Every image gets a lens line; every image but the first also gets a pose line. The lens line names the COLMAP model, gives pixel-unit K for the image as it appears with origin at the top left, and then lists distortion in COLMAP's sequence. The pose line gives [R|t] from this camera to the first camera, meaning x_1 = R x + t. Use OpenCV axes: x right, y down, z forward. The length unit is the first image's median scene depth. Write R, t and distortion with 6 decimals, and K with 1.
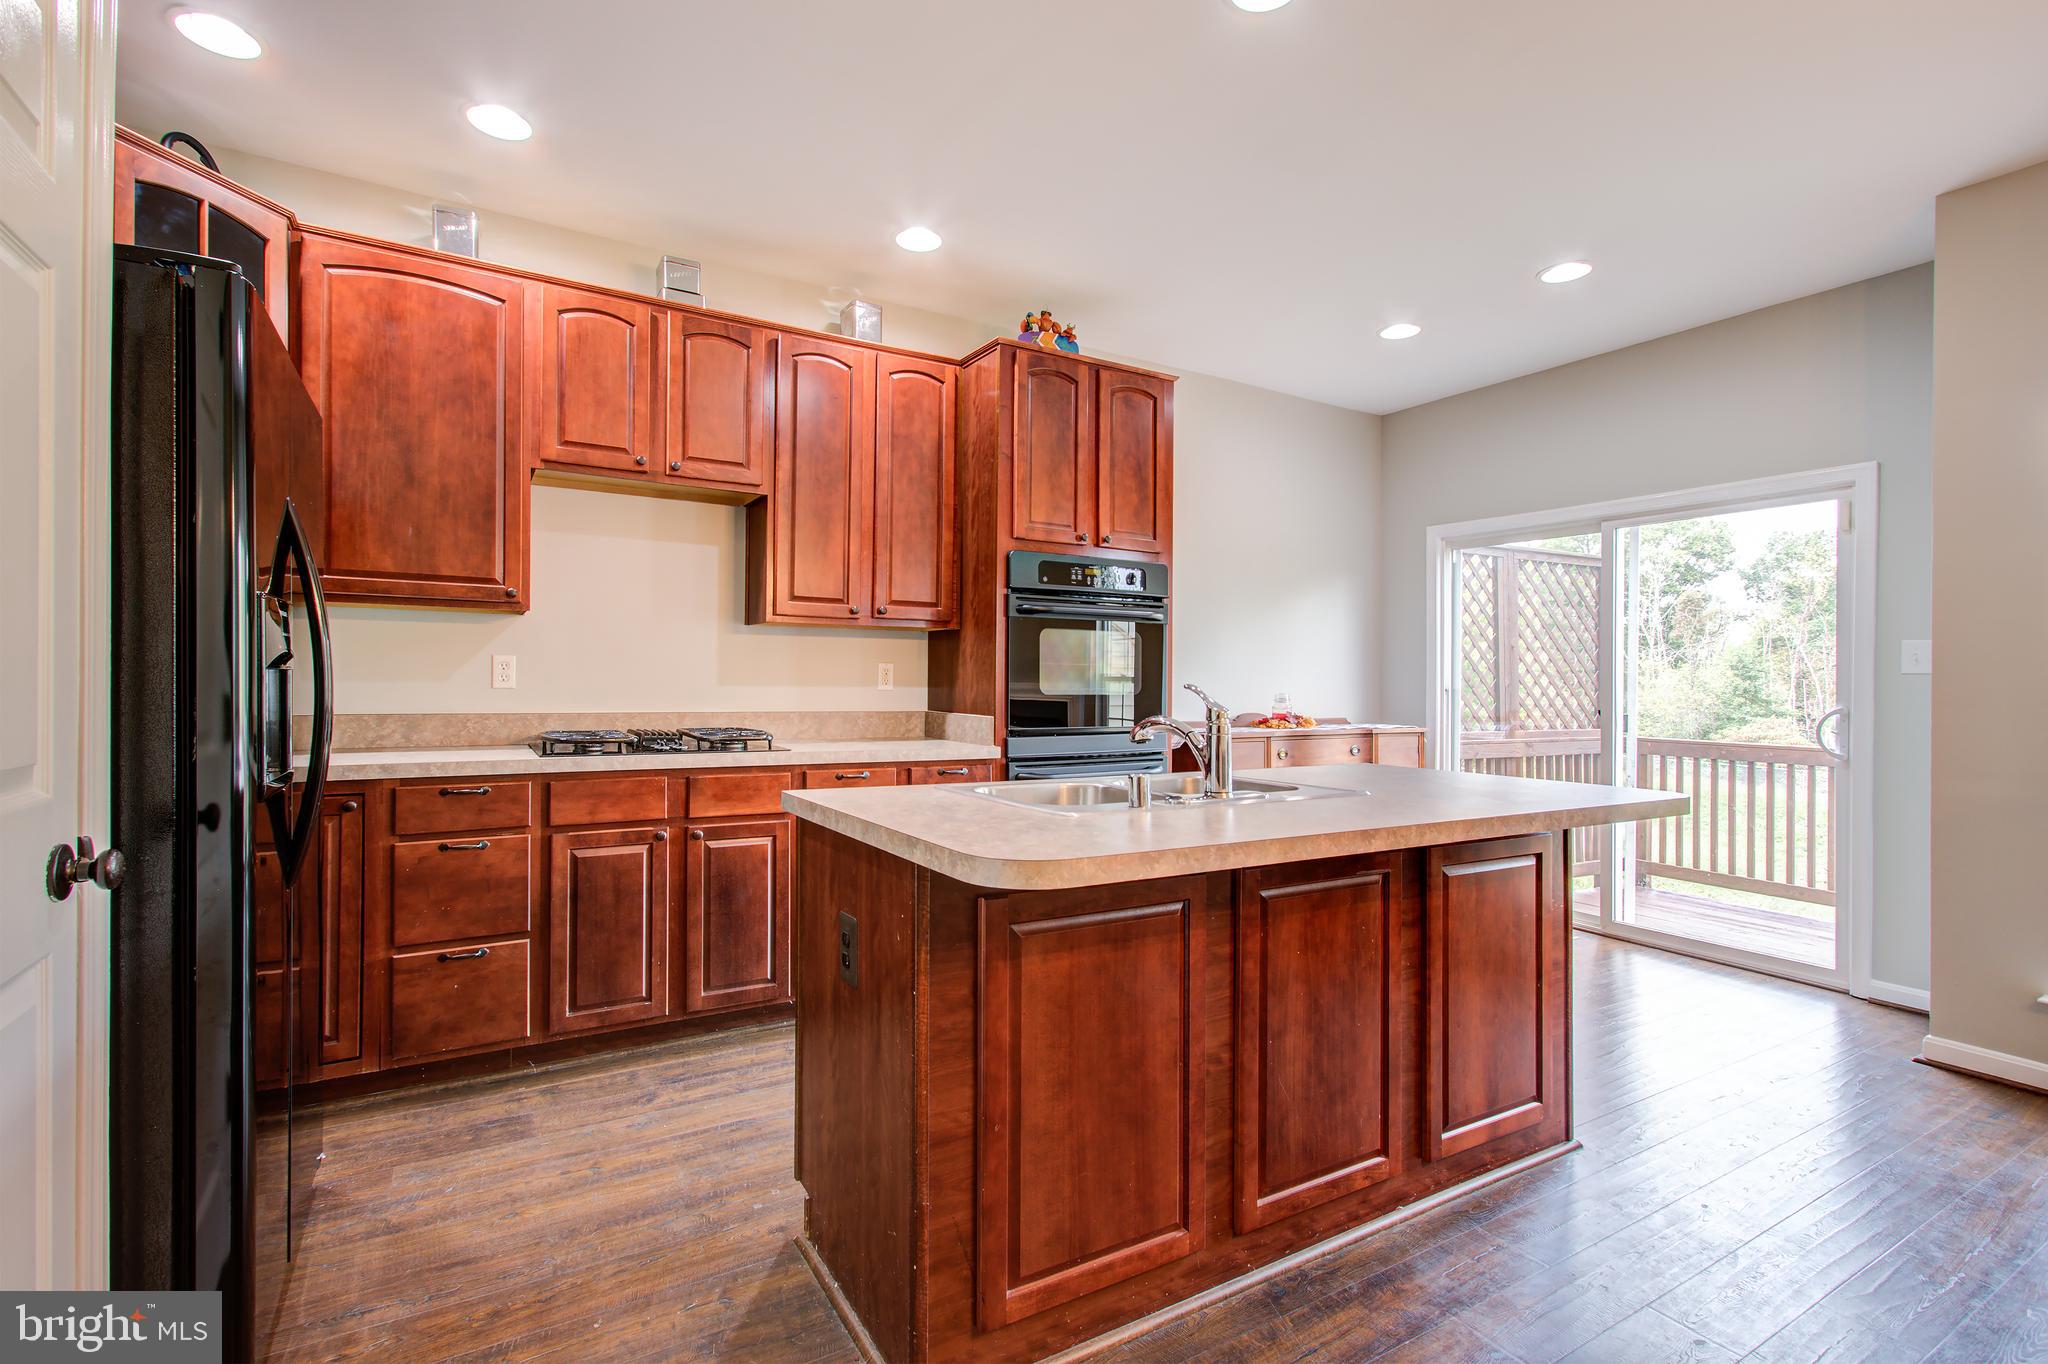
lens RADIAL K [[936.2, 0, 1001.3], [0, 936.2, 677.1], [0, 0, 1]] dist [0.001850, 0.004399]
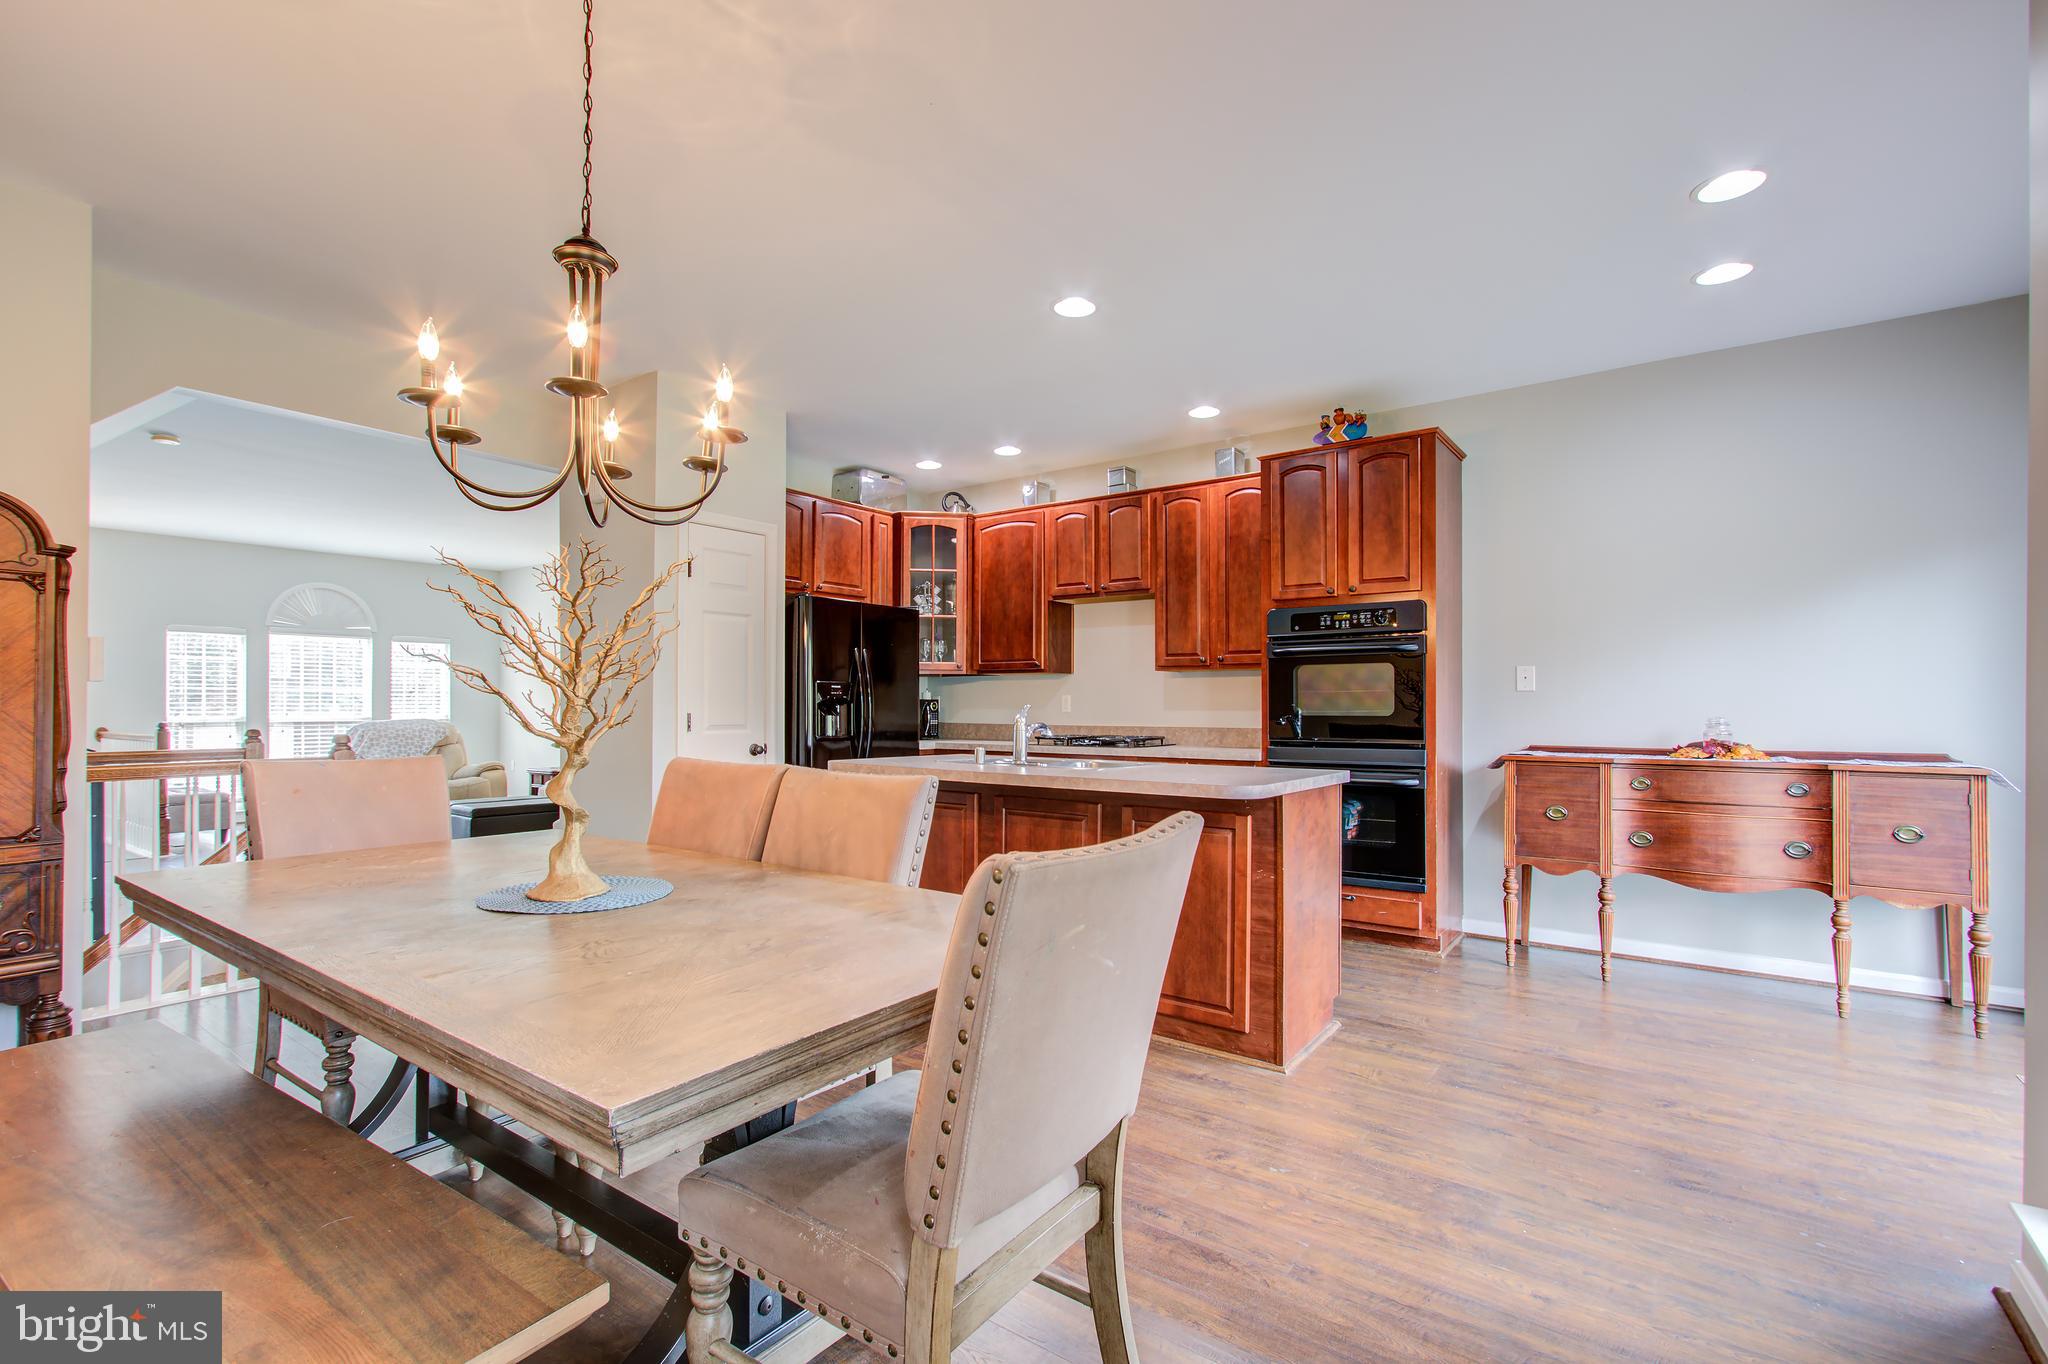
lens RADIAL K [[936.2, 0, 1038.7], [0, 936.2, 707.9], [0, 0, 1]] dist [0.001850, 0.004399]
pose [[0.407695, -0.007524, -0.913087, 1.087701], [0.005261, 0.999969, -0.005892, 0.013753], [0.913103, -0.002401, 0.407722, 0.133967]]
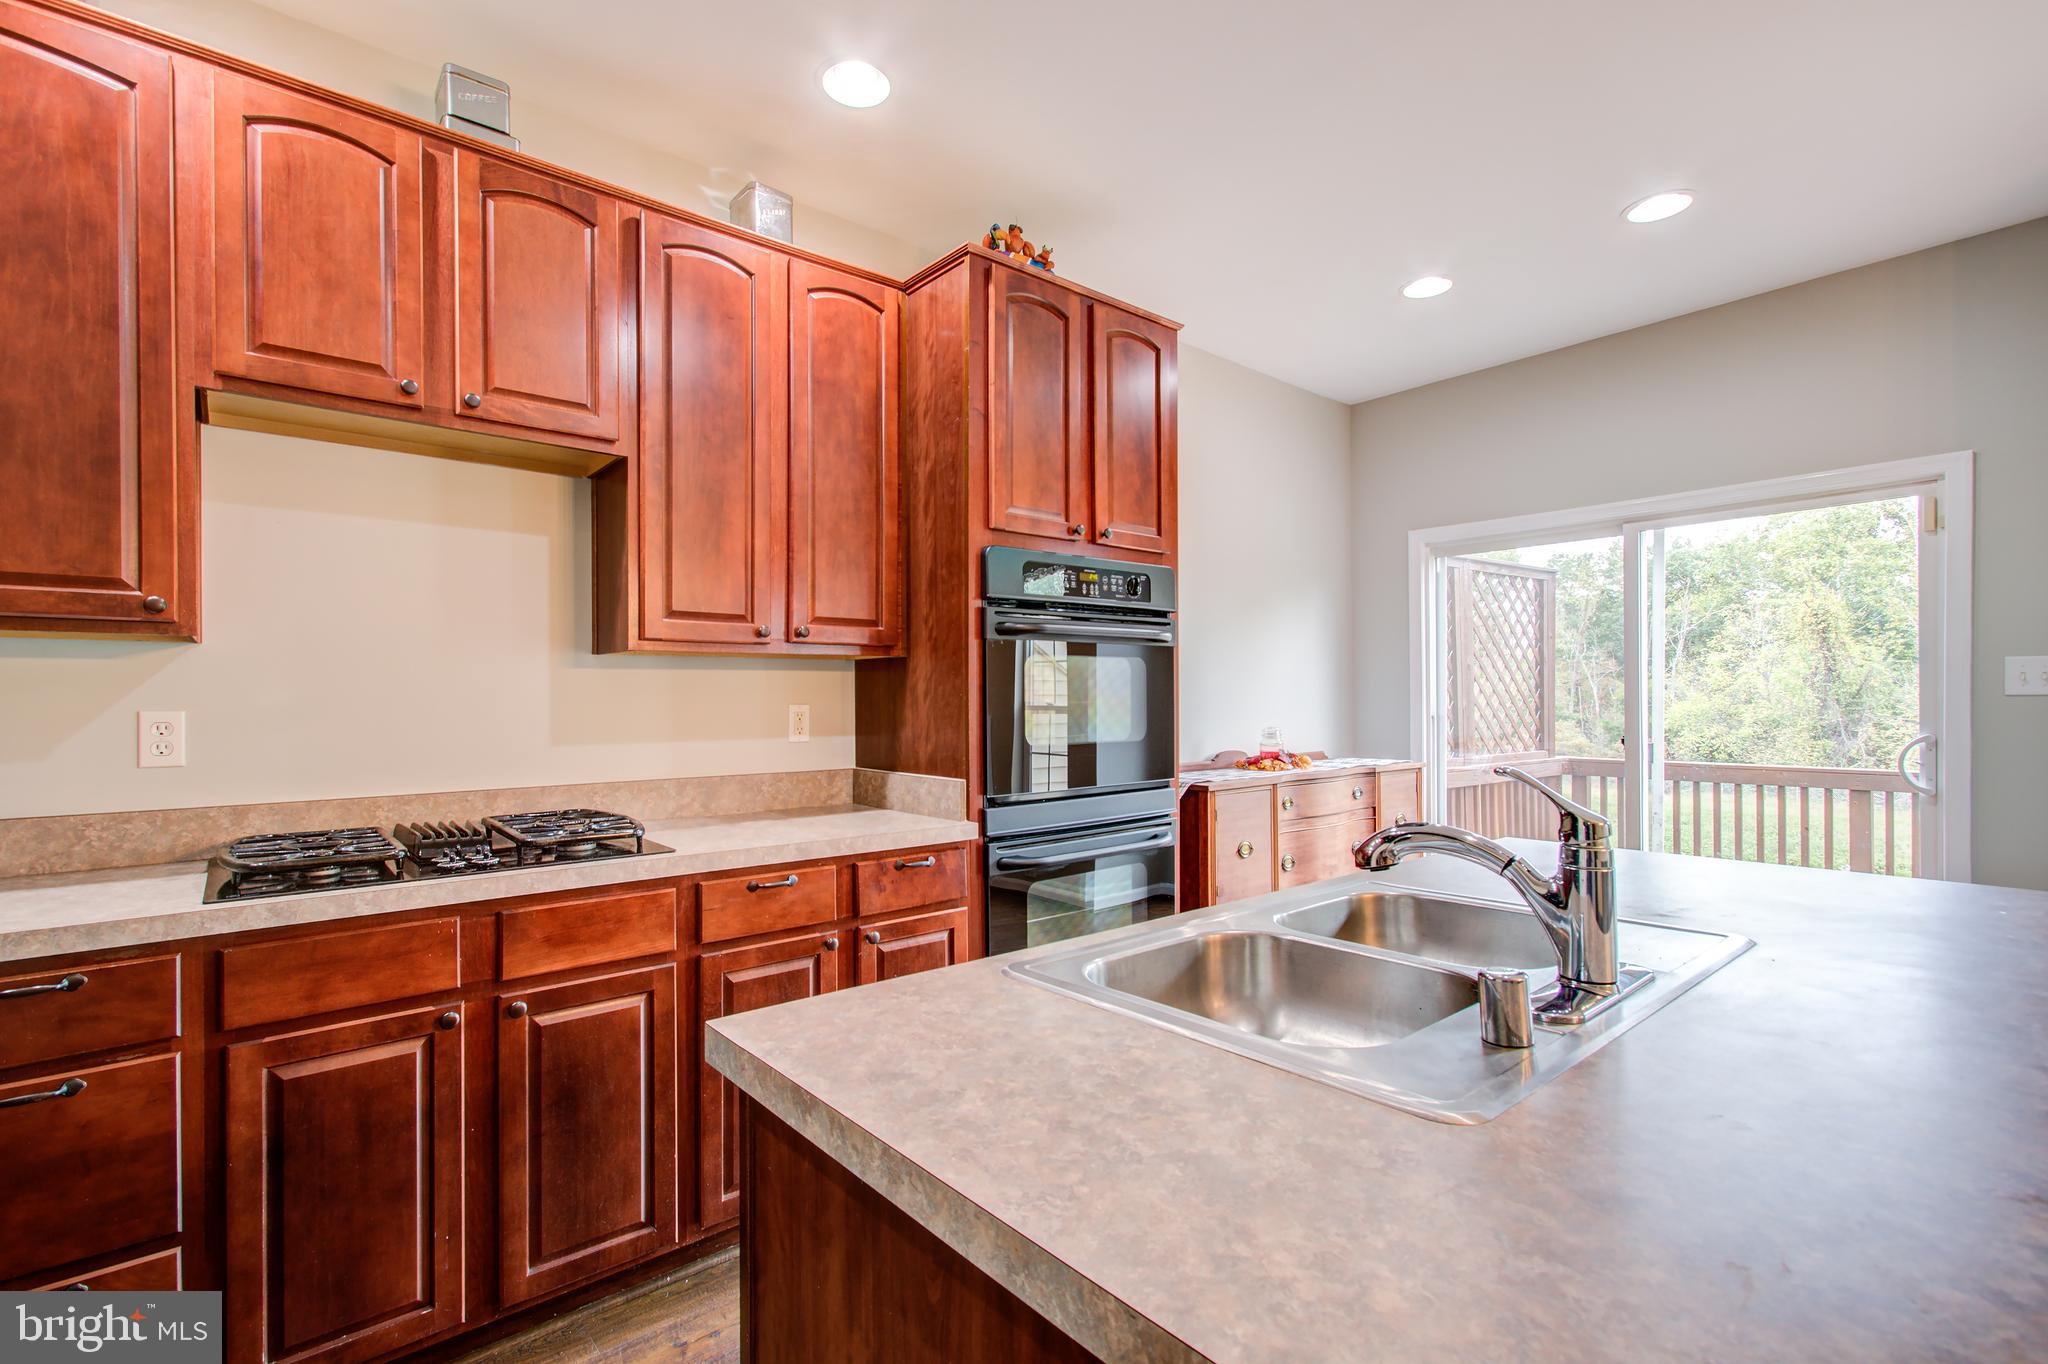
lens RADIAL K [[936.2, 0, 1009.6], [0, 936.2, 685.1], [0, 0, 1]] dist [0.001850, 0.004399]
pose [[0.986196, -0.016620, 0.164747, -0.089063], [0.018591, 0.999773, -0.010426, -0.020991], [-0.164536, 0.013345, 0.986281, 0.288996]]
